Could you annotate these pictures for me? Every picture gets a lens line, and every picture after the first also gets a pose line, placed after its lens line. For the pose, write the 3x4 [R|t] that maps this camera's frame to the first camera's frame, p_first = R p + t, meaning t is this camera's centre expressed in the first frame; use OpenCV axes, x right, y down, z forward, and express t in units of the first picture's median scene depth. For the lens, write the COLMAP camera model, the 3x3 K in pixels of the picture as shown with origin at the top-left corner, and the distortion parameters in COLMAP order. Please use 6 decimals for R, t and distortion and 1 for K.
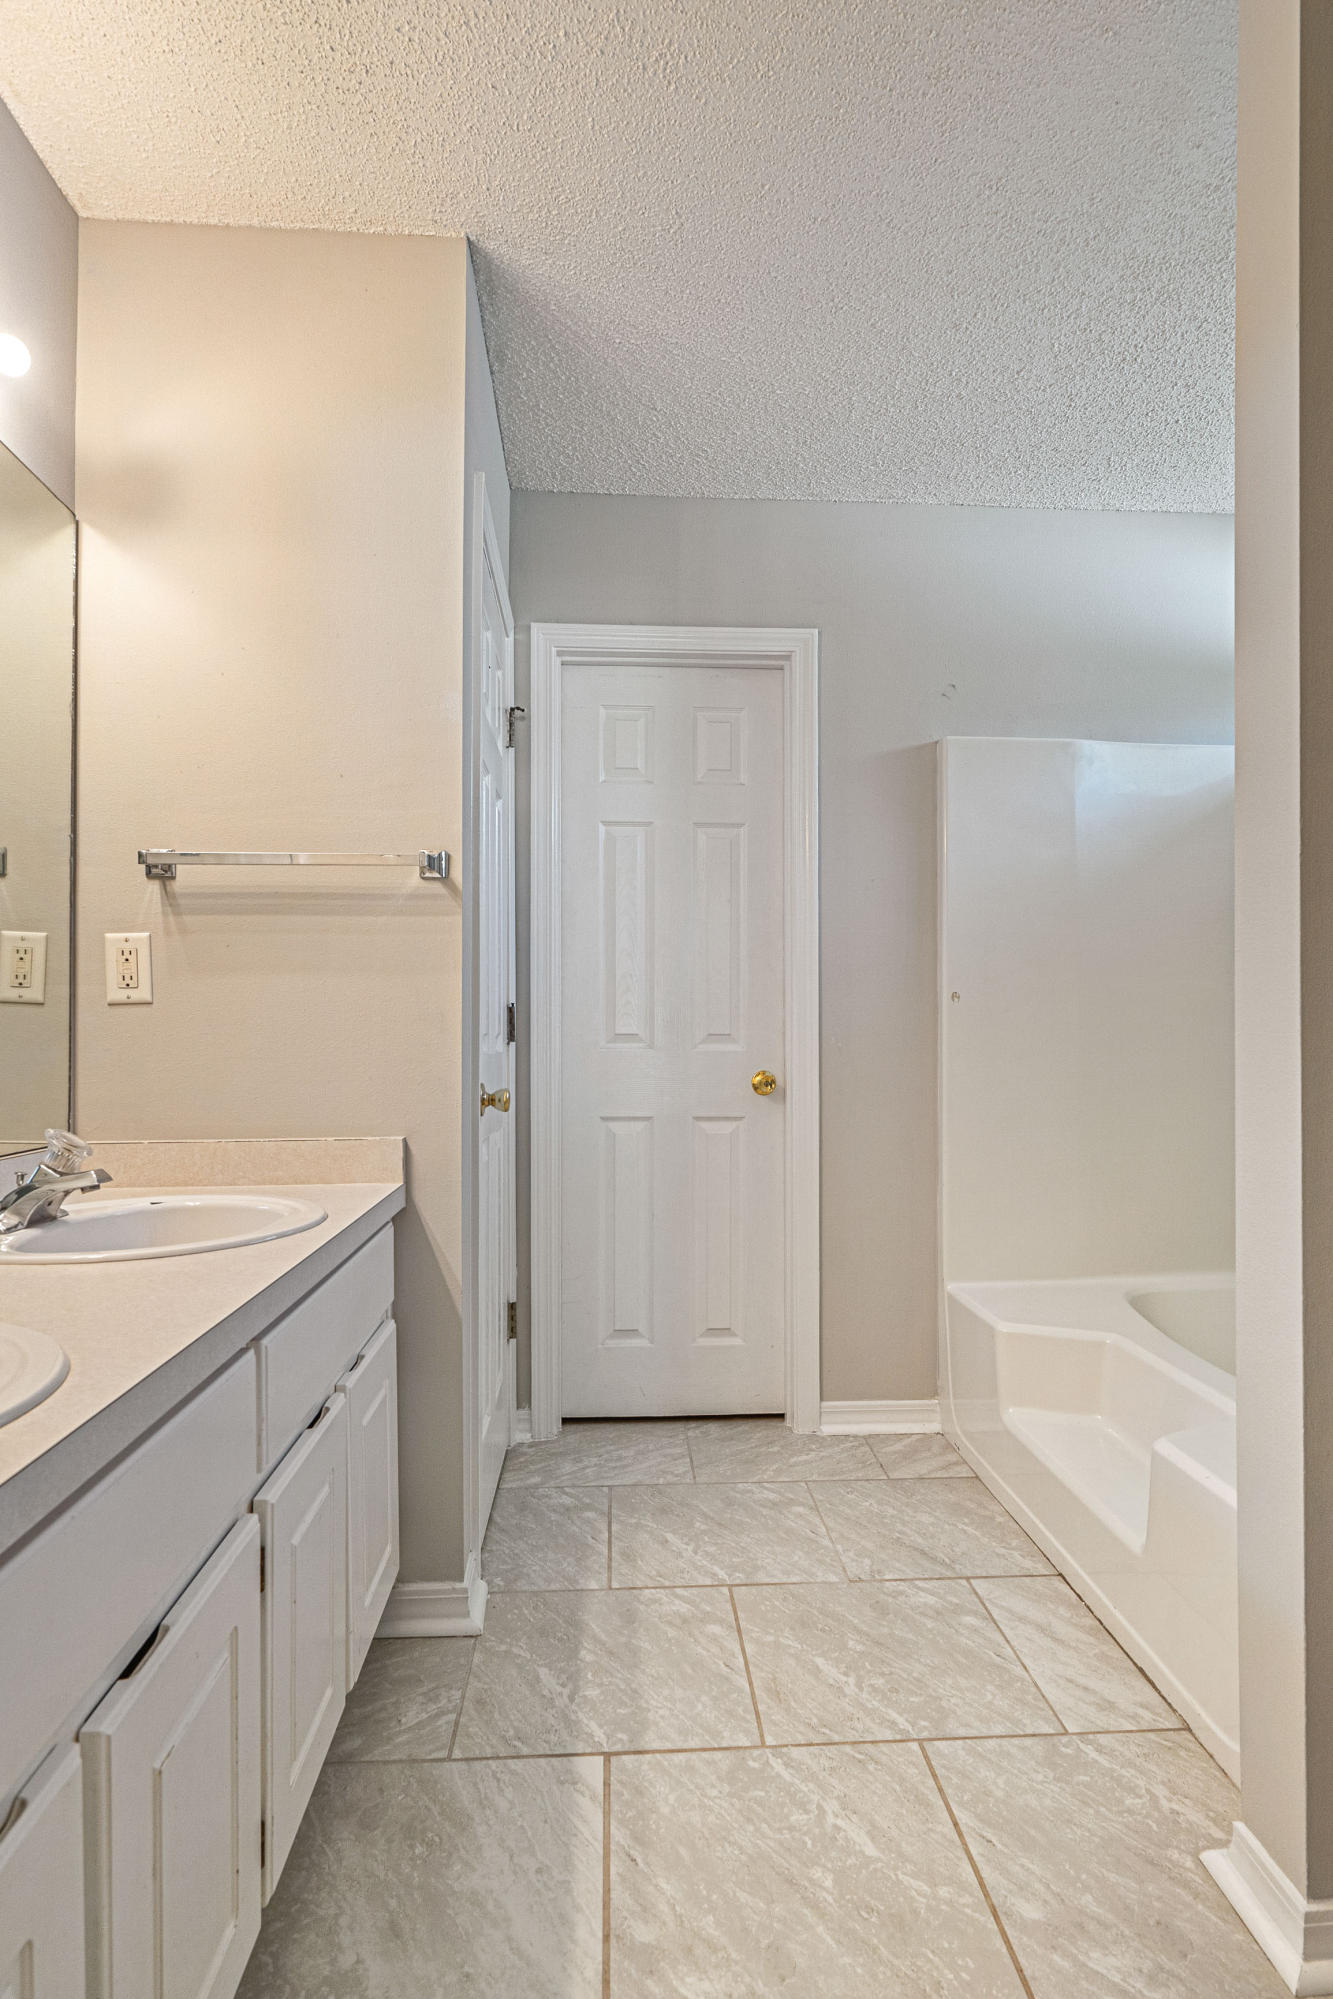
lens RADIAL K [[1055.3, 0, 664.6], [0, 1055.3, 1022.2], [0, 0, 1]] dist [-0.002881, -0.003049]
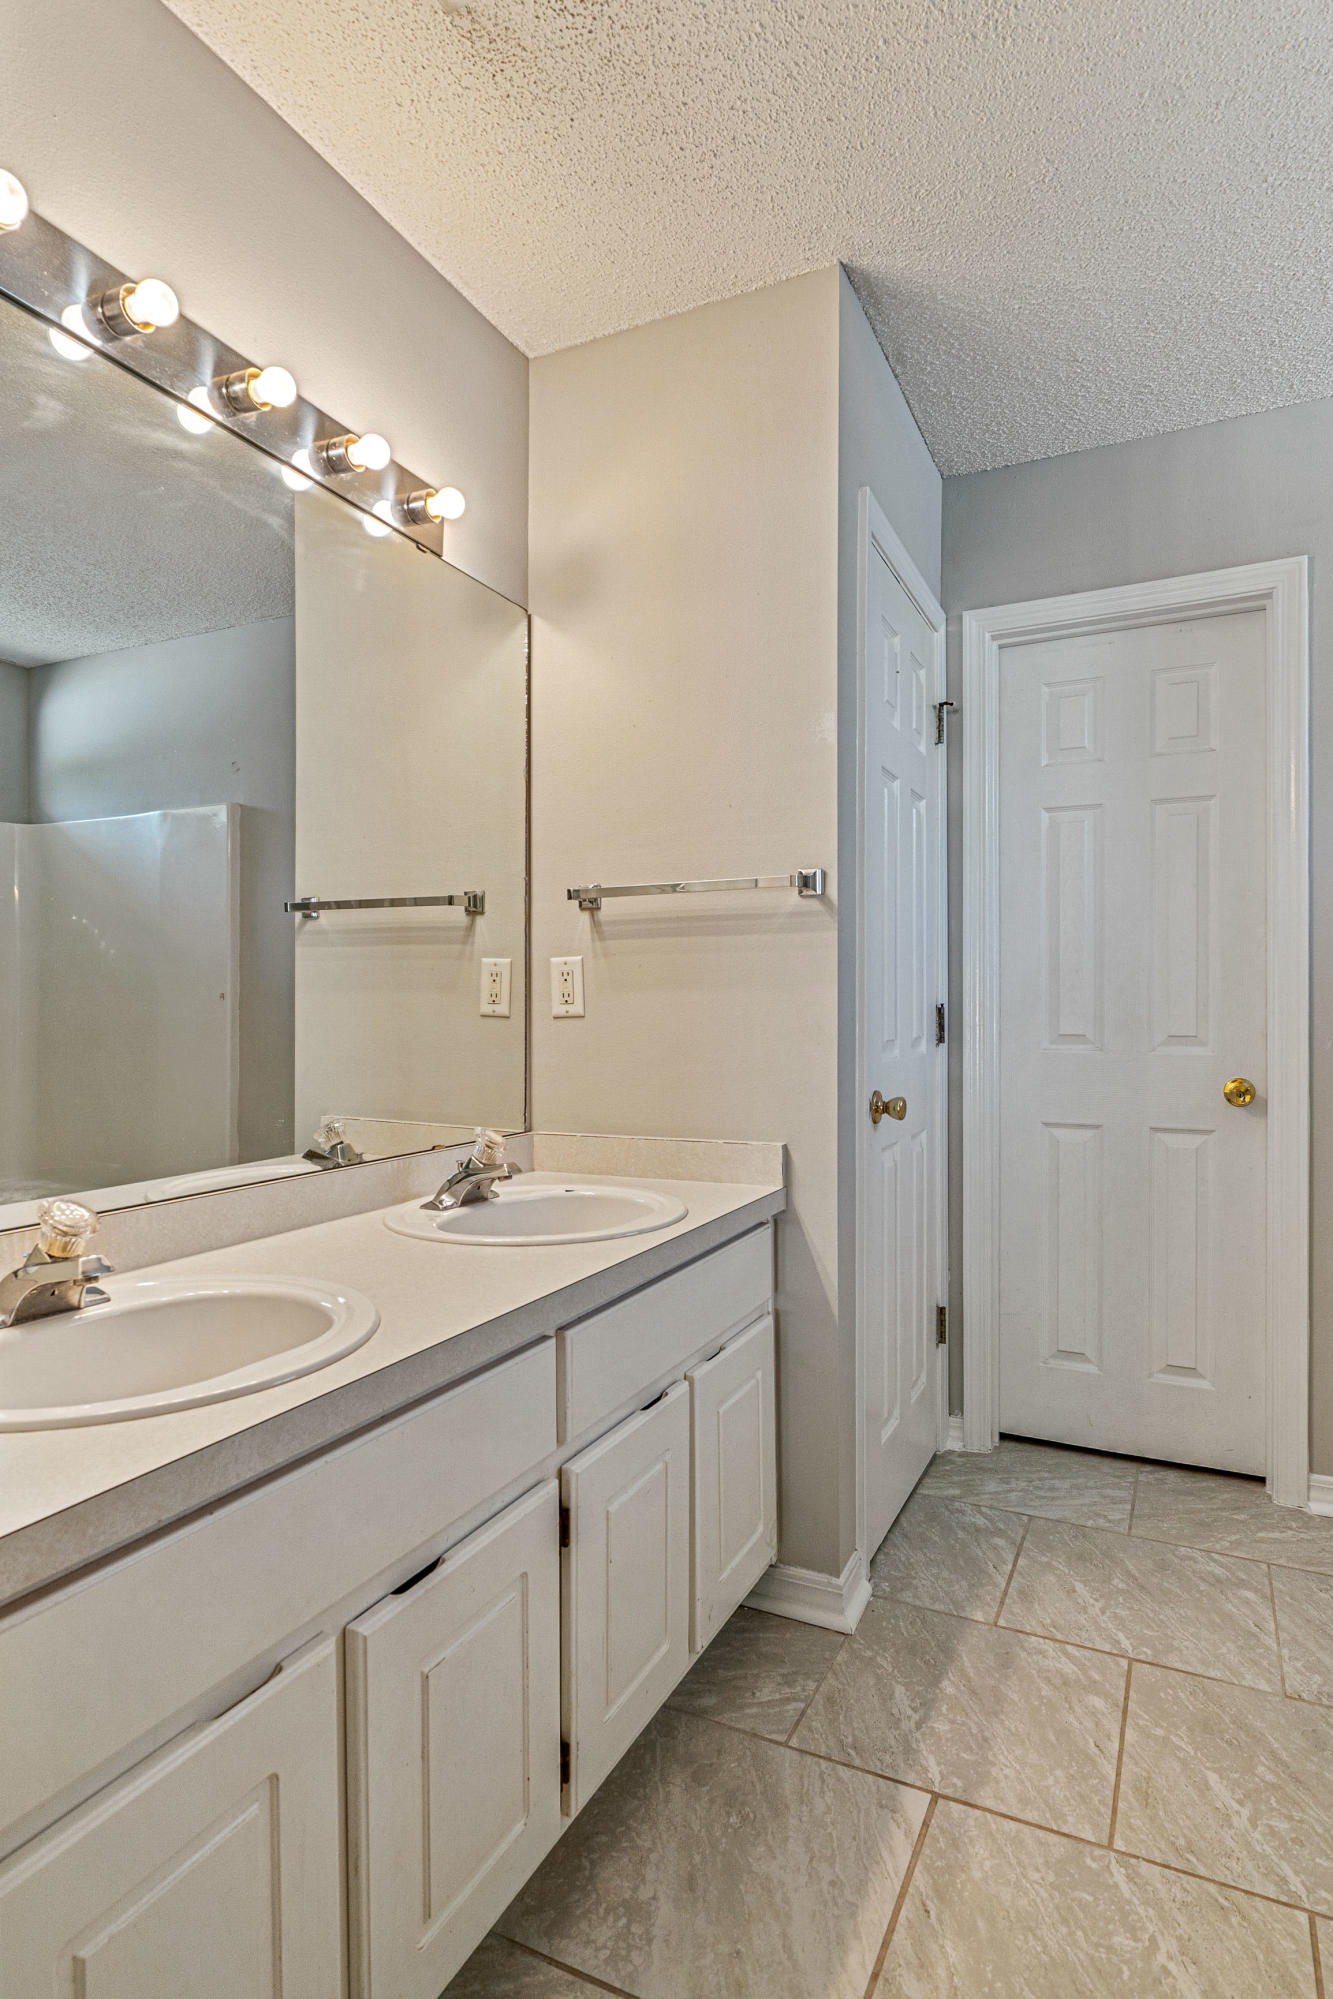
lens RADIAL K [[1048.9, 0, 670.1], [0, 1048.9, 1004.8], [0, 0, 1]] dist [-0.003014, -0.002287]
pose [[0.870895, -0.004538, -0.491449, 0.170053], [0.009070, 0.999935, 0.006838, -0.038331], [0.491386, -0.010413, 0.870880, 0.032048]]
